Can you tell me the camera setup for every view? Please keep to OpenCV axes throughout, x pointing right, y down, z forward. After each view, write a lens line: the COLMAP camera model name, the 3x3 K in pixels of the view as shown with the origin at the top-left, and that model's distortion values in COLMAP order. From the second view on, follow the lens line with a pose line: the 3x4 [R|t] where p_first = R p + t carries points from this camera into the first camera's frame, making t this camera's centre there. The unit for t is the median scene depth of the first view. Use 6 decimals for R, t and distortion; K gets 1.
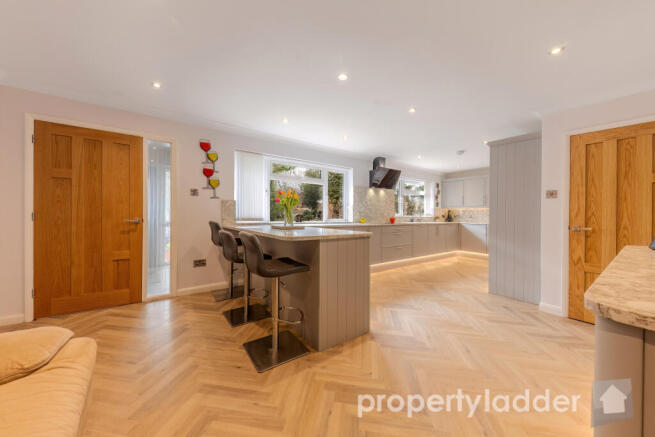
lens RADIAL K [[225.5, 0, 329.7], [0, 225.5, 216.9], [0, 0, 1]] dist [-0.000536, -0.000081]
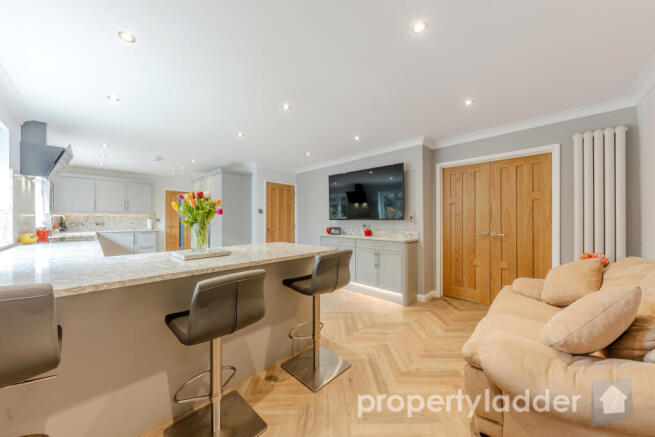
lens RADIAL K [[225.5, 0, 331.0], [0, 225.5, 219.2], [0, 0, 1]] dist [-0.000536, -0.000081]
pose [[-0.185109, -0.000456, 0.982718, -1.404390], [0.005080, 0.999986, 0.001421, -0.059382], [-0.982705, 0.005255, -0.185104, 1.289852]]
